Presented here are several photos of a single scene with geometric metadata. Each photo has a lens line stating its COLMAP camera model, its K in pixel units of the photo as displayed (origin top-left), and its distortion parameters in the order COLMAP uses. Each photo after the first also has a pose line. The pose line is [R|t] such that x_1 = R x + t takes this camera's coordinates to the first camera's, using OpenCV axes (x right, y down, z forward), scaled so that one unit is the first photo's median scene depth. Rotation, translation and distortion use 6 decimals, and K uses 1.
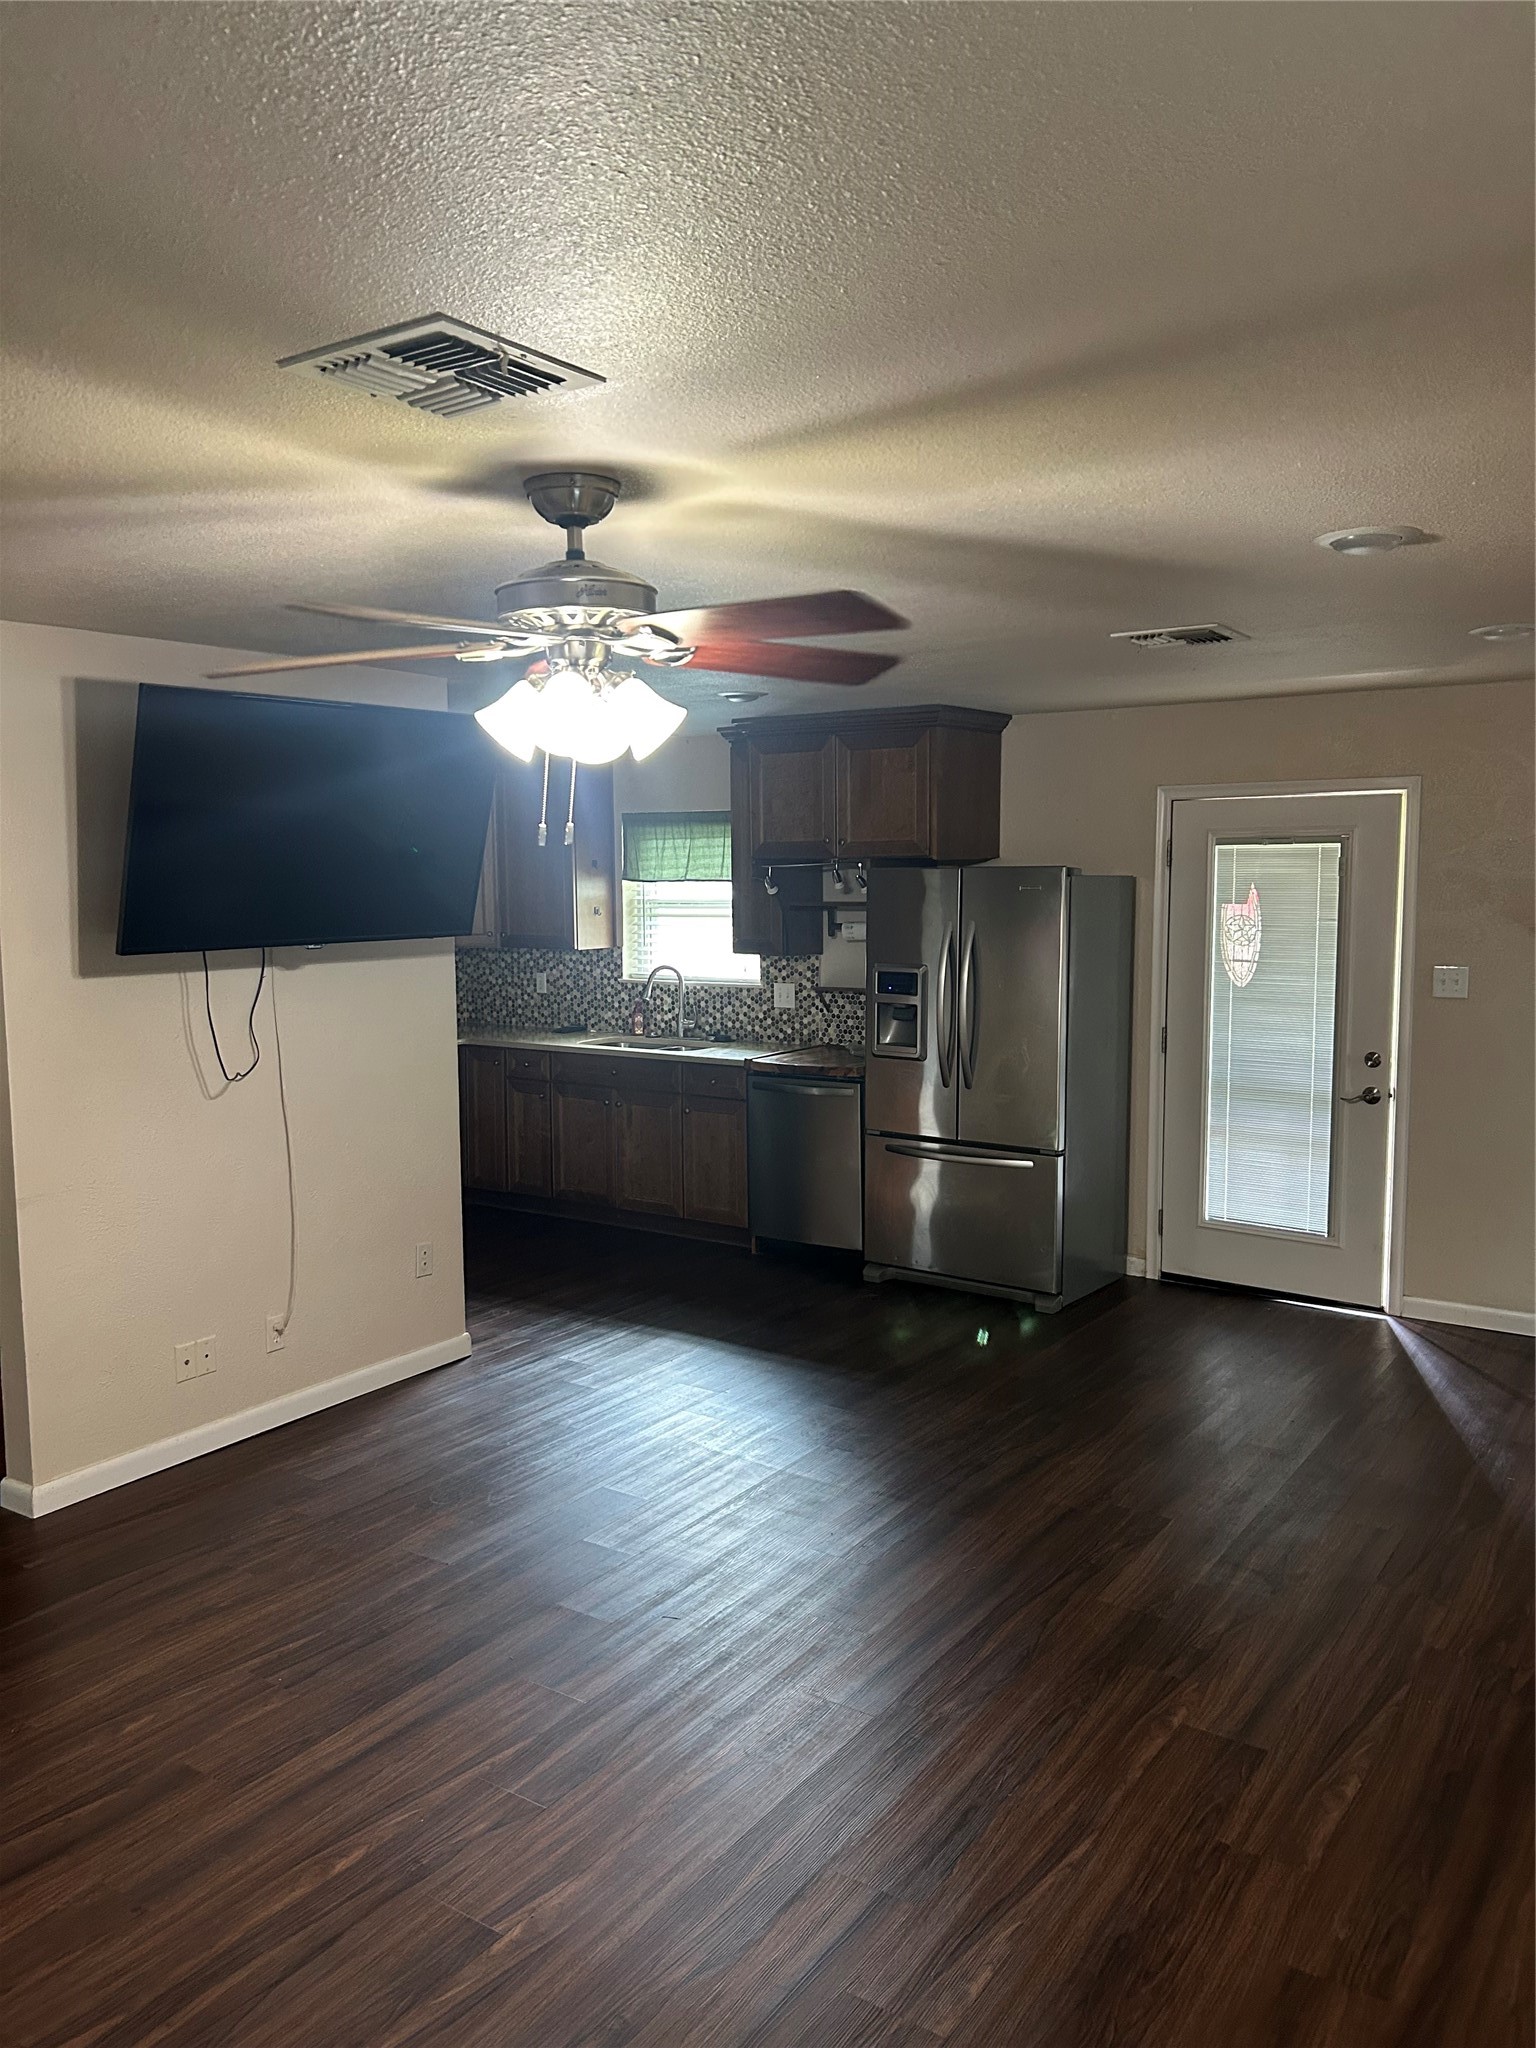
lens RADIAL K [[1528.1, 0, 768.0], [0, 1528.1, 1024.0], [0, 0, 1]] dist [0.059085, -0.058509]
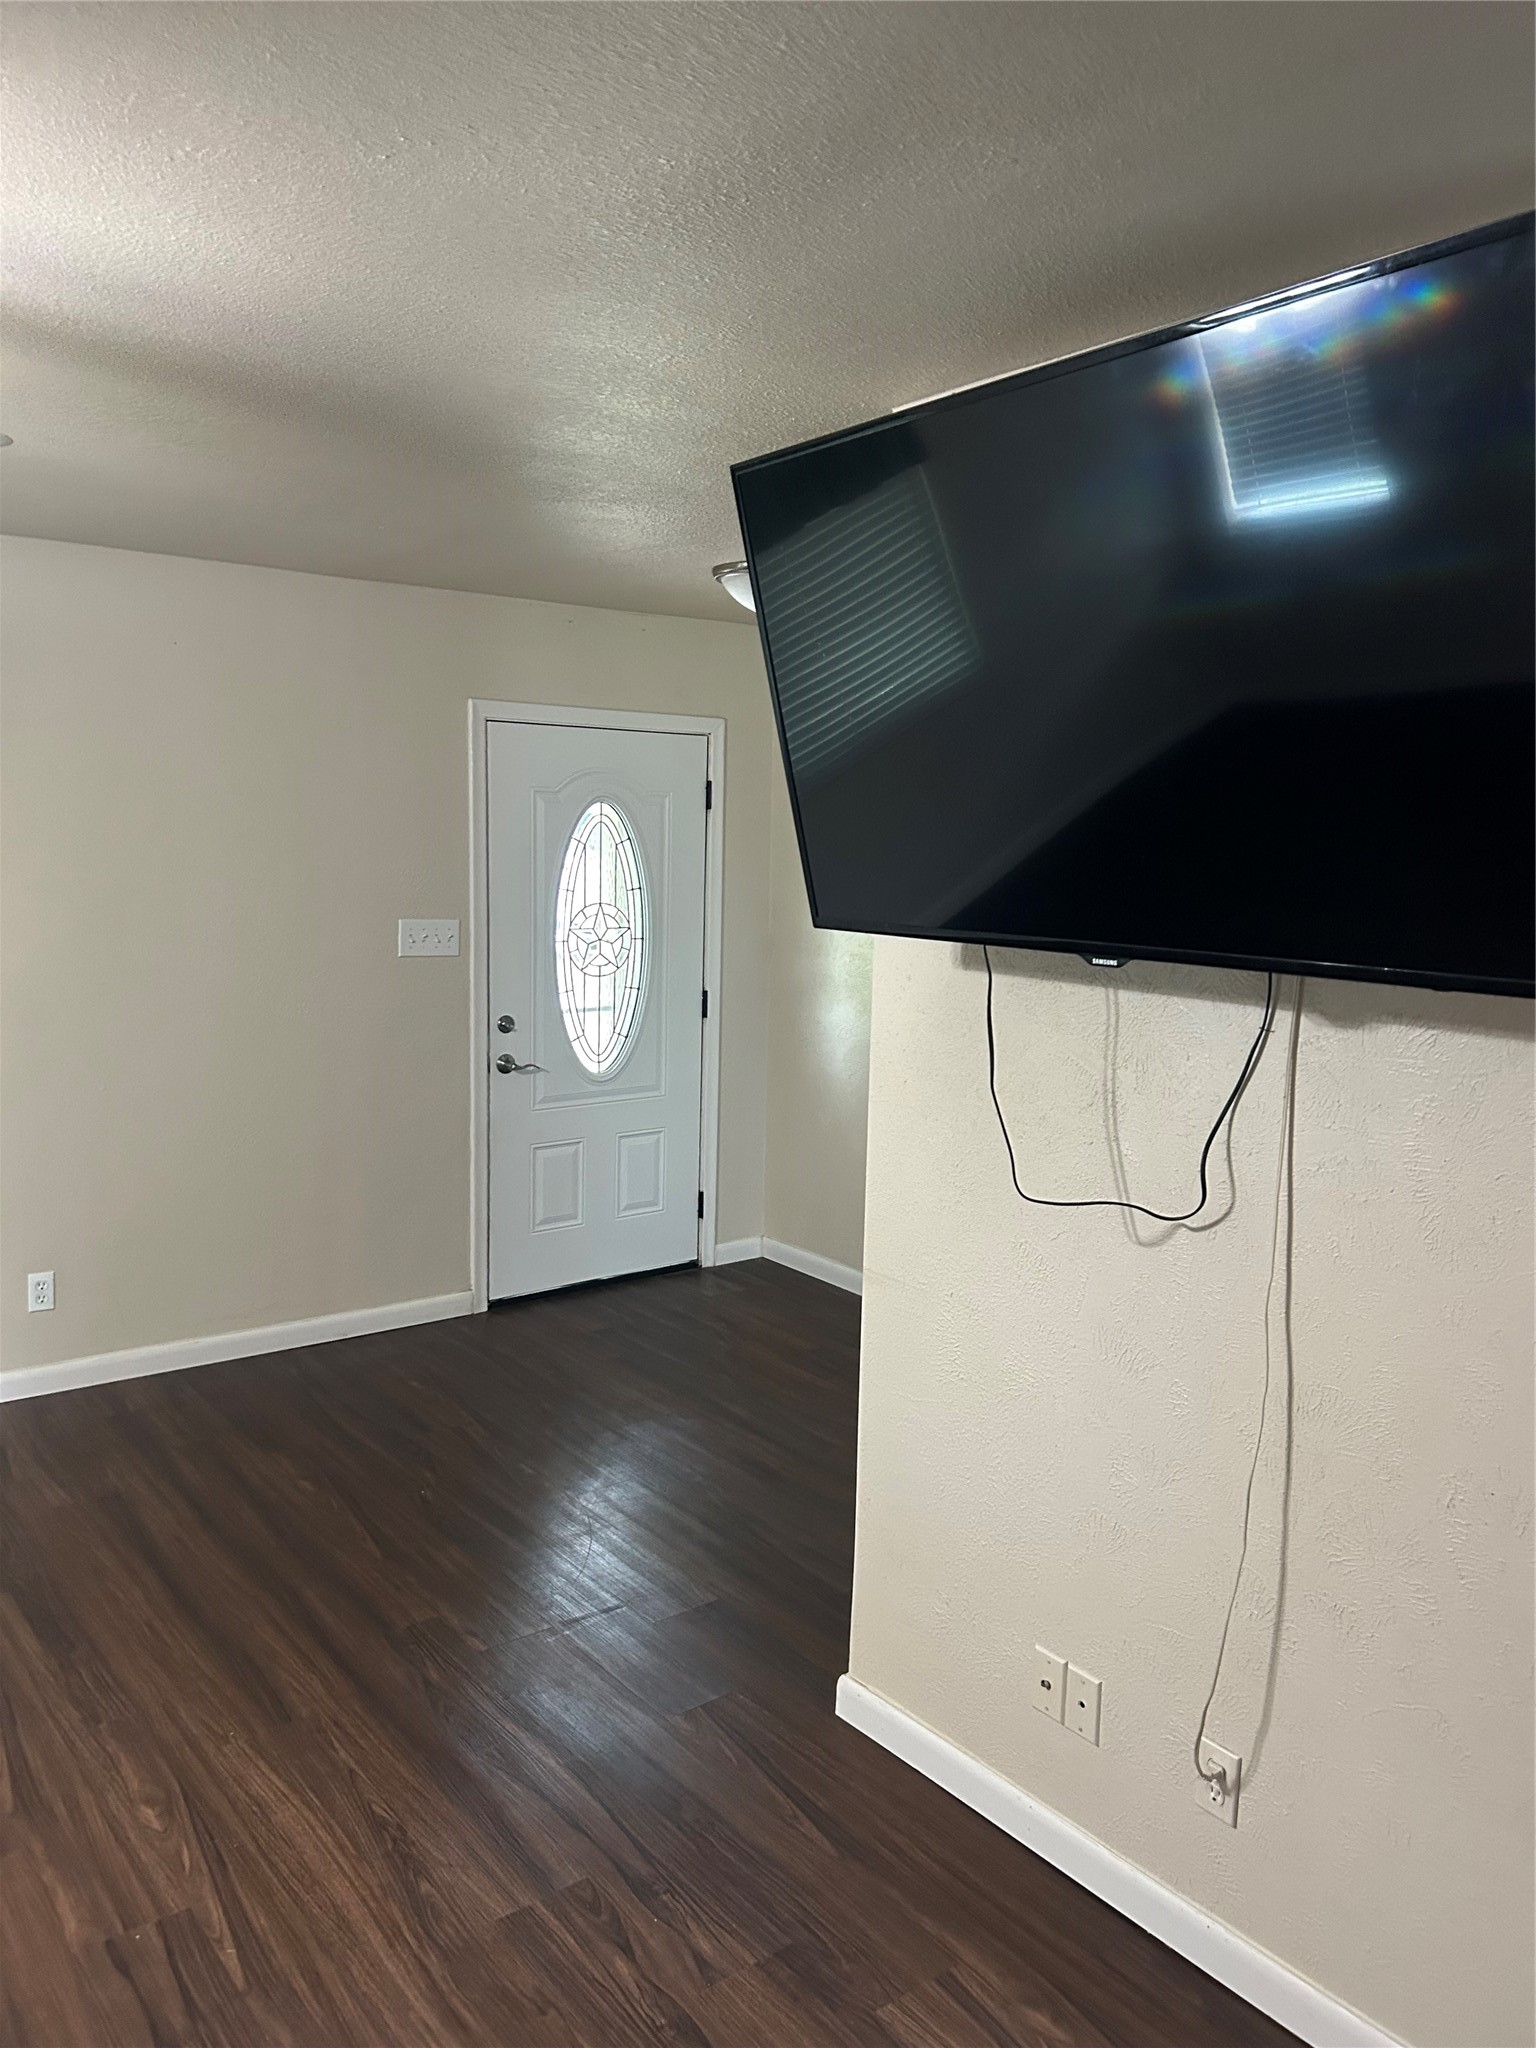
lens RADIAL K [[1528.1, 0, 768.0], [0, 1528.1, 1024.0], [0, 0, 1]] dist [0.059085, -0.058509]
pose [[-0.302087, 0.113842, -0.946458, 0.148141], [-0.123874, 0.979738, 0.157382, -0.085846], [0.945198, 0.164785, -0.281864, 0.991053]]
